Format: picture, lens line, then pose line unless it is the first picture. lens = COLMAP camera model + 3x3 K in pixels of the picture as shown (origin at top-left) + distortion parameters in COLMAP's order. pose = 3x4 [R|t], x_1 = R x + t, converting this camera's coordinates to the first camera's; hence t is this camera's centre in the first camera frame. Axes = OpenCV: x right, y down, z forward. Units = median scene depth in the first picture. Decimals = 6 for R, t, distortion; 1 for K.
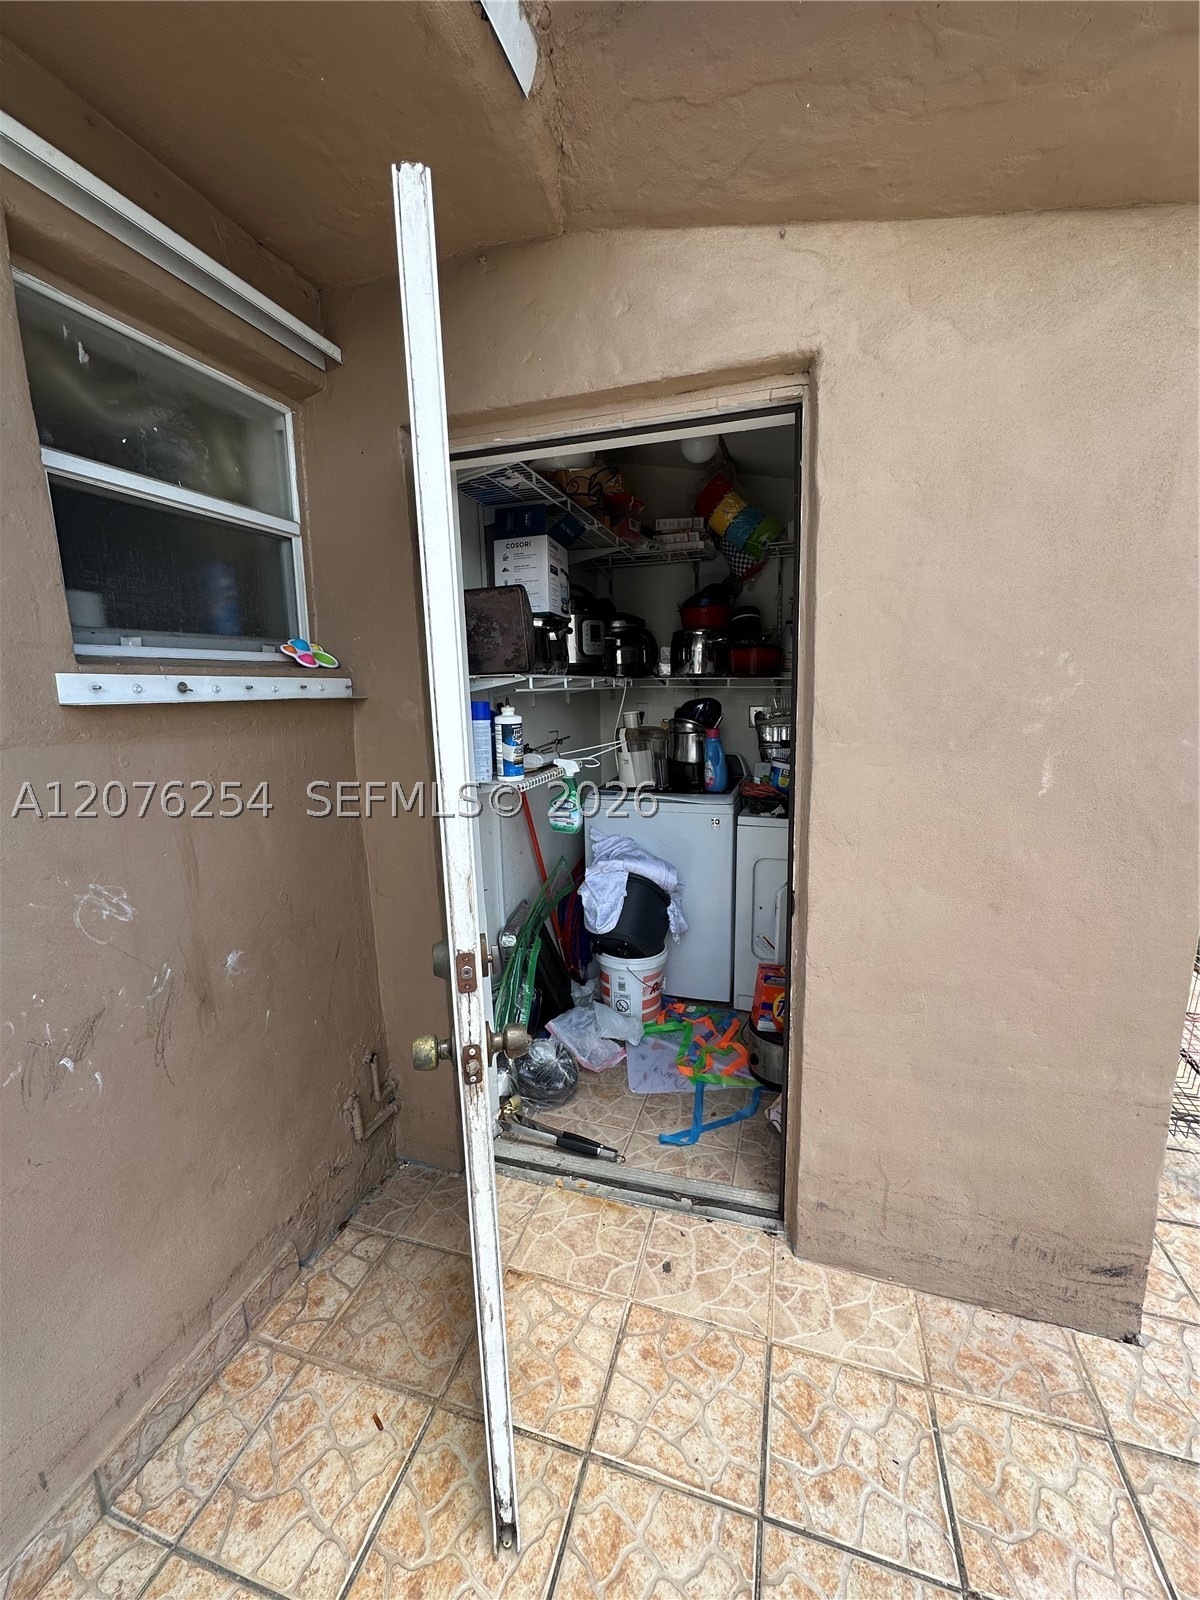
lens RADIAL K [[644.9, 0, 603.1], [0, 644.9, 799.3], [0, 0, 1]] dist [-0.003597, 0.000514]
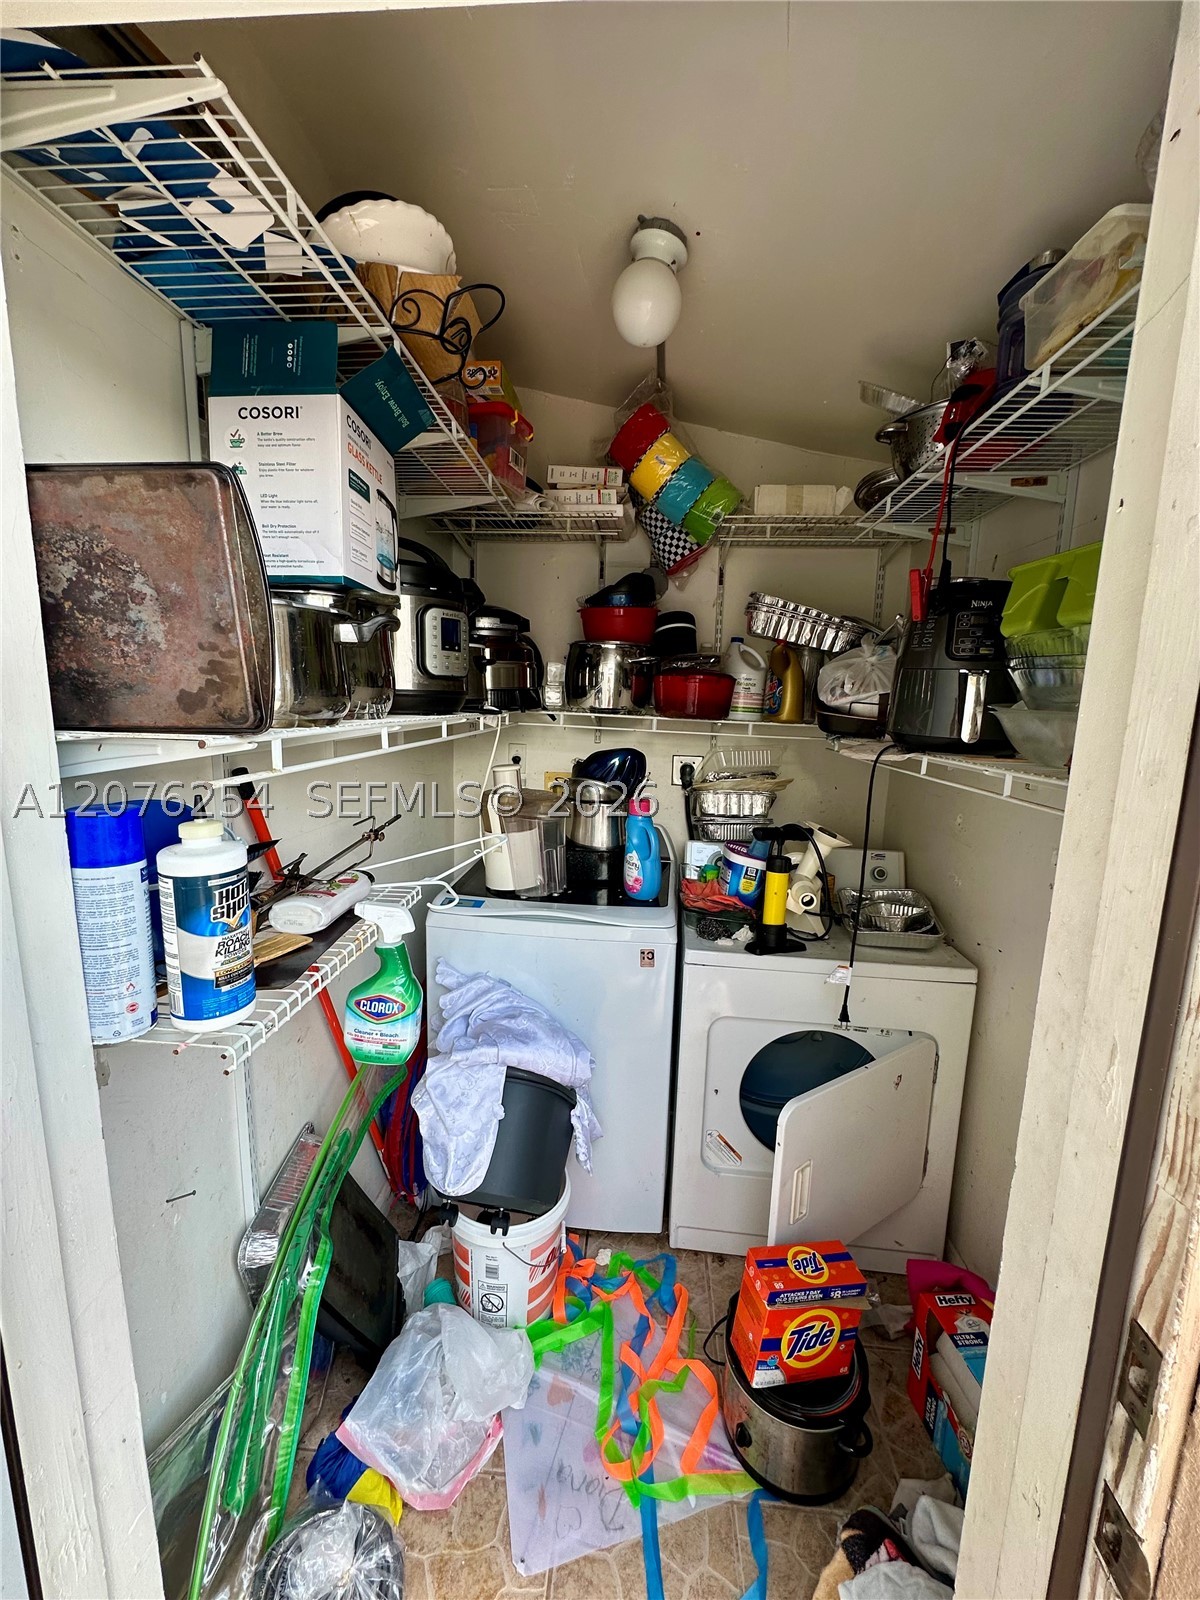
lens RADIAL K [[644.9, 0, 603.1], [0, 644.9, 799.3], [0, 0, 1]] dist [-0.003597, 0.000514]
pose [[0.972810, 0.010926, 0.231347, -0.010563], [-0.007398, 0.999843, -0.016113, -0.108428], [-0.231487, 0.013964, 0.972738, 0.431719]]
